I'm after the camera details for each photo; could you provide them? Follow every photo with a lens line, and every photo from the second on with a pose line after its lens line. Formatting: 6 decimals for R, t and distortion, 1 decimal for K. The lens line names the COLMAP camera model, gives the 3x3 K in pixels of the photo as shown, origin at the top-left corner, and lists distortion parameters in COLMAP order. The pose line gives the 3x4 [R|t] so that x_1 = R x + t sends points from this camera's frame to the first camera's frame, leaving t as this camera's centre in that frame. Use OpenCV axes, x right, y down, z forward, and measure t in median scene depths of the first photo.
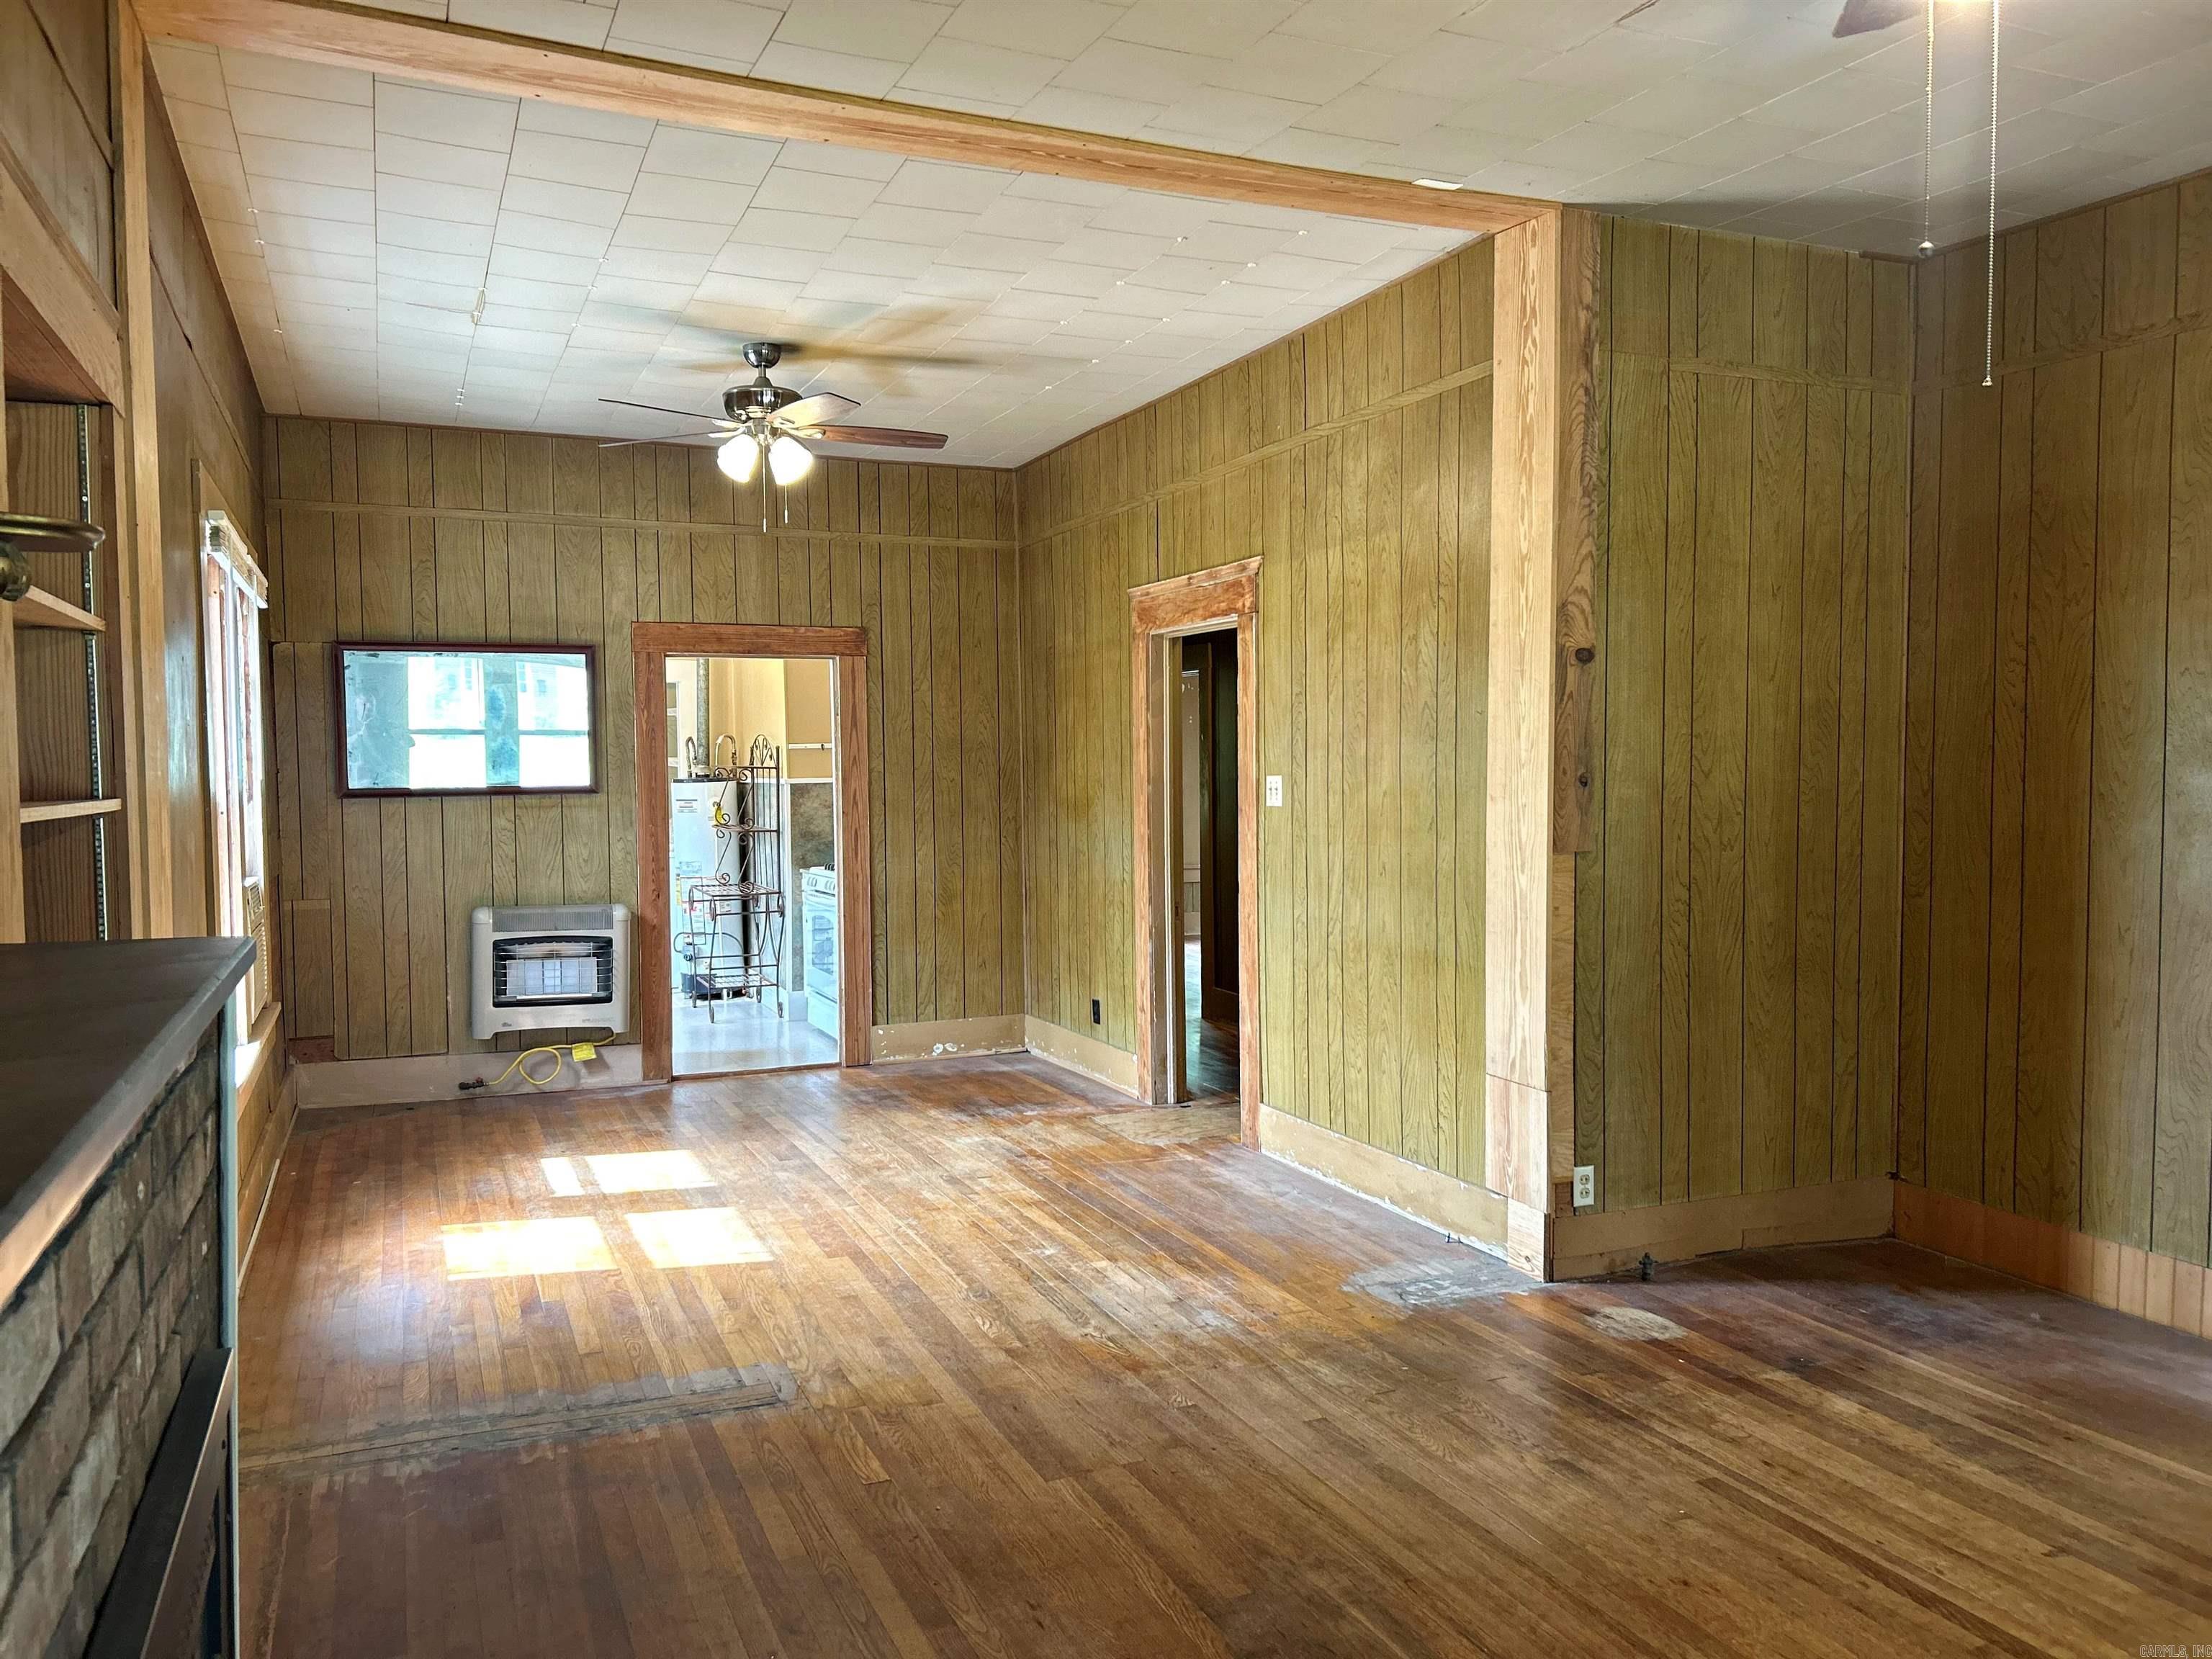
lens RADIAL K [[1657.7, 0, 1131.4], [0, 1657.7, 838.5], [0, 0, 1]] dist [0.004262, 0.000400]
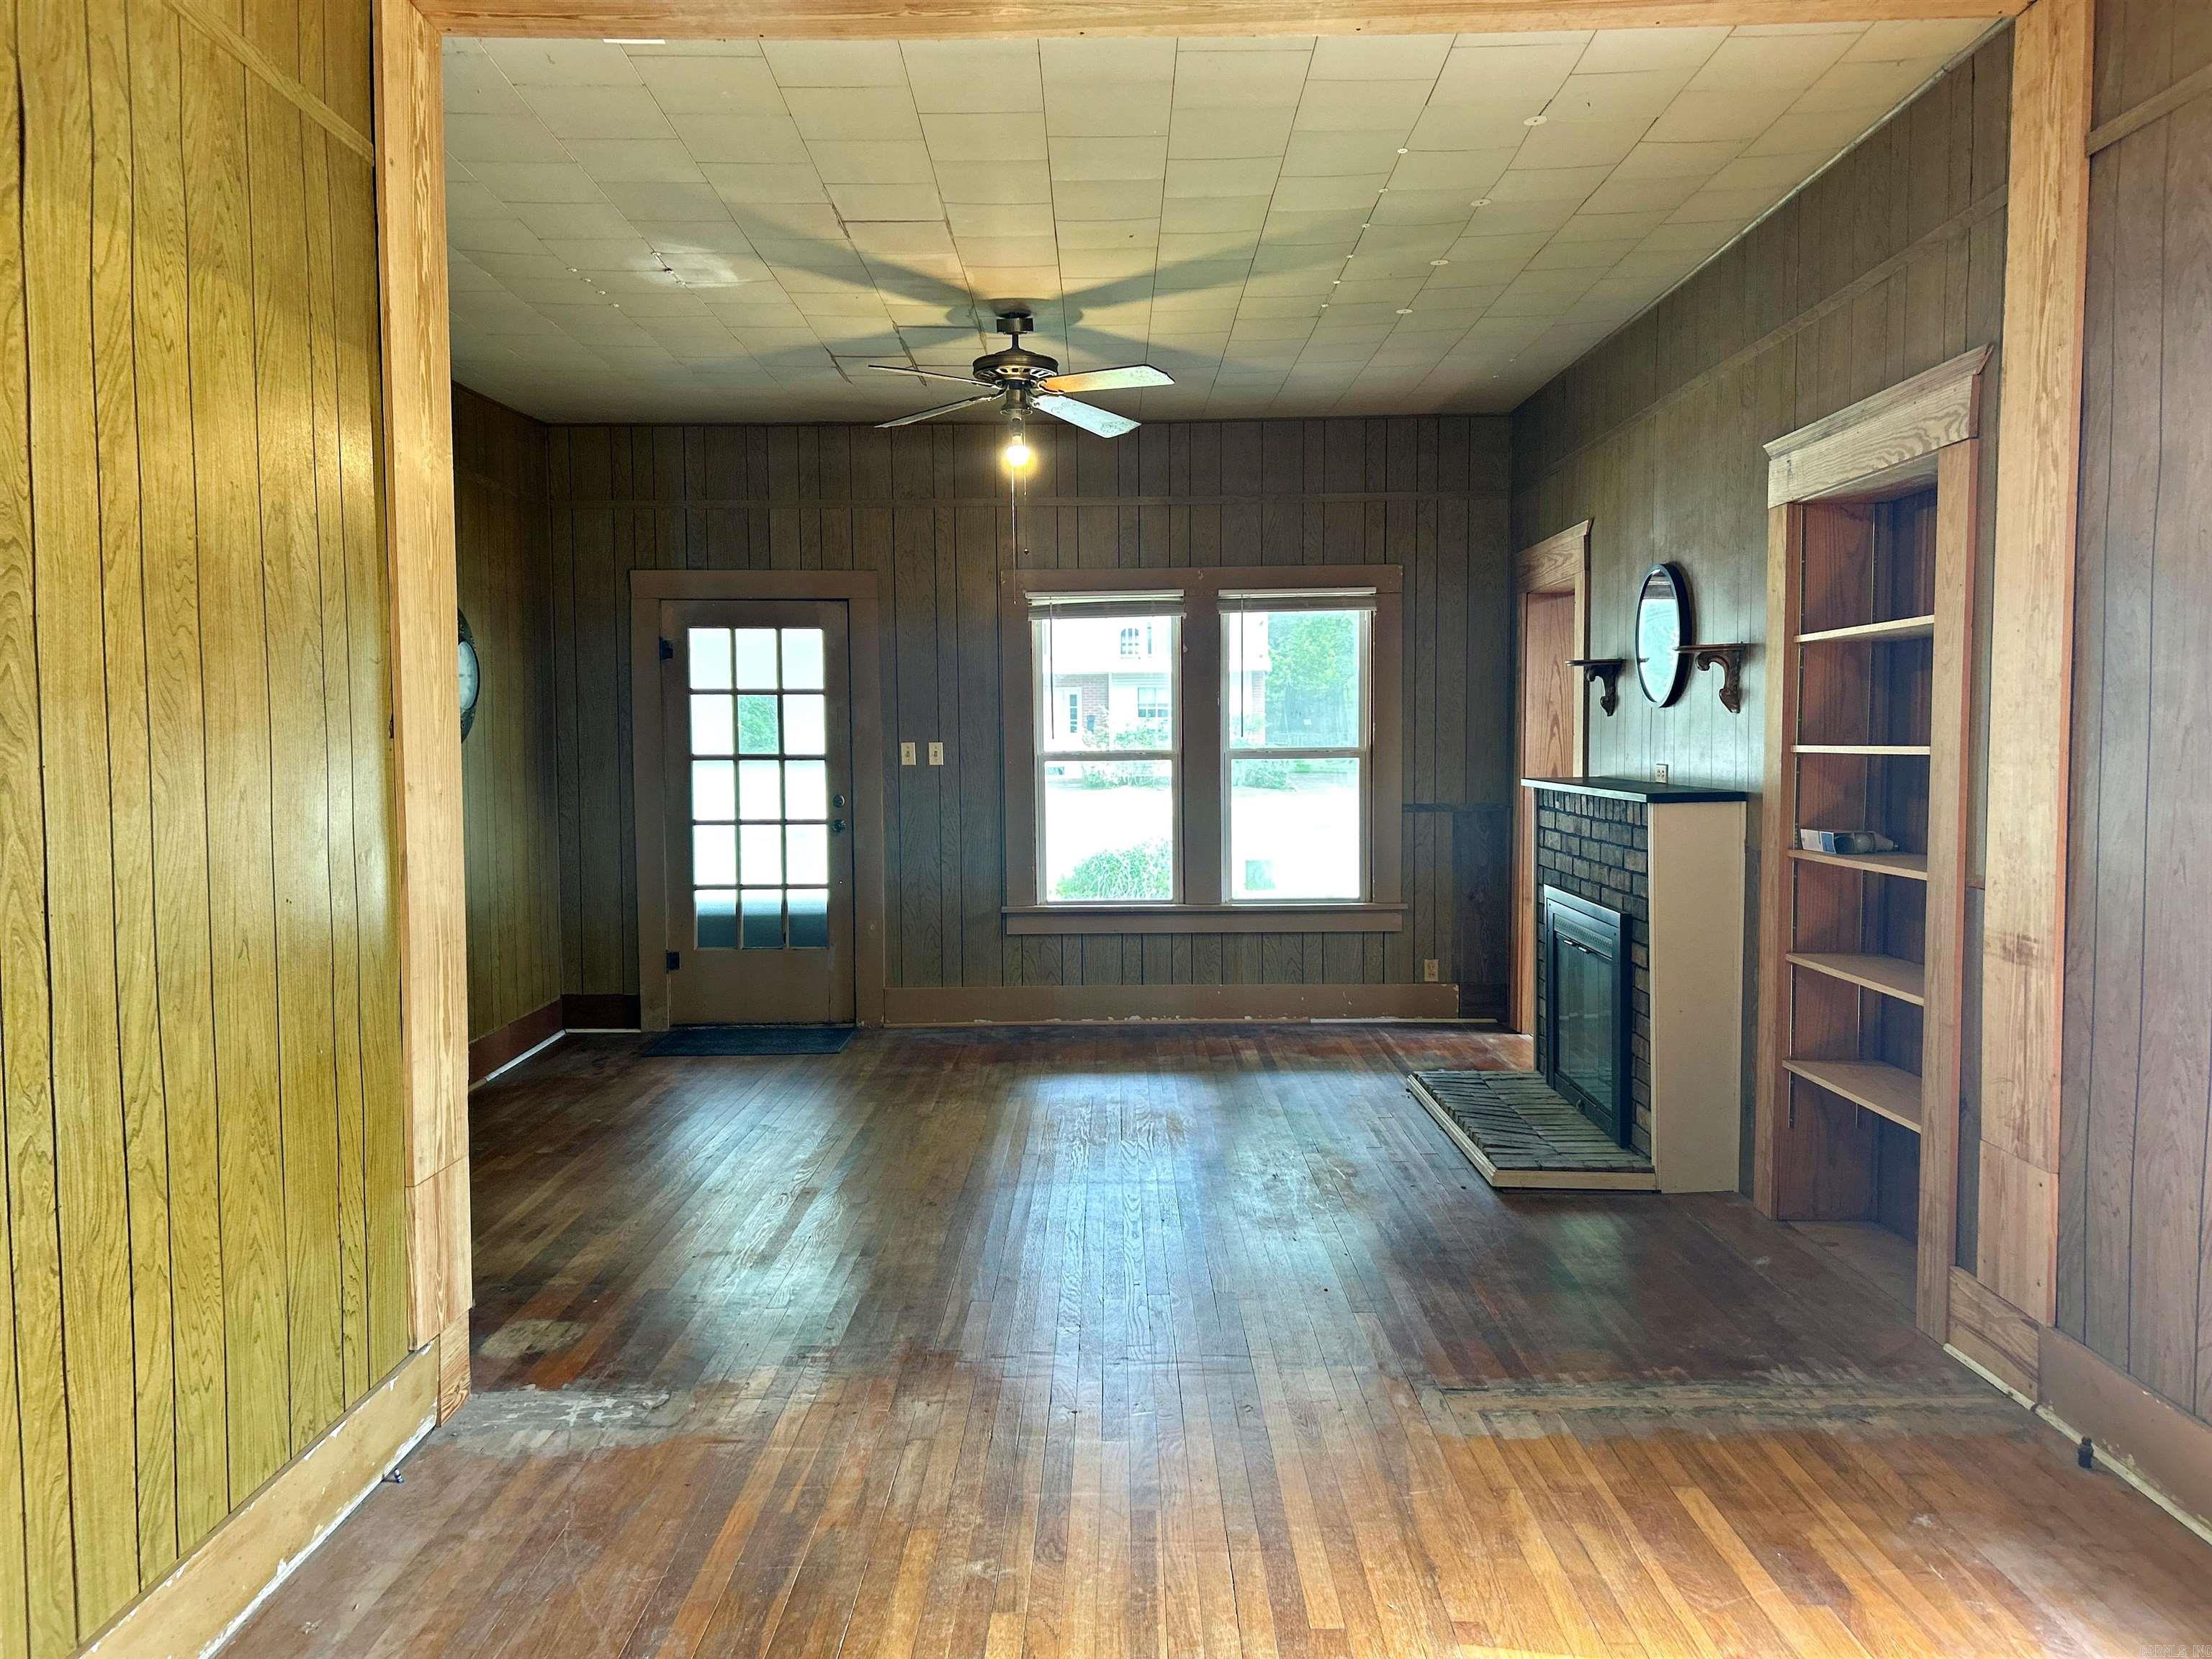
lens RADIAL K [[1657.7, 0, 1131.4], [0, 1657.7, 838.5], [0, 0, 1]] dist [0.004262, 0.000400]
pose [[-0.916865, -0.014224, 0.398945, -0.332493], [0.029325, 0.994265, 0.102844, -0.063771], [-0.398120, 0.105993, -0.911189, 1.497607]]
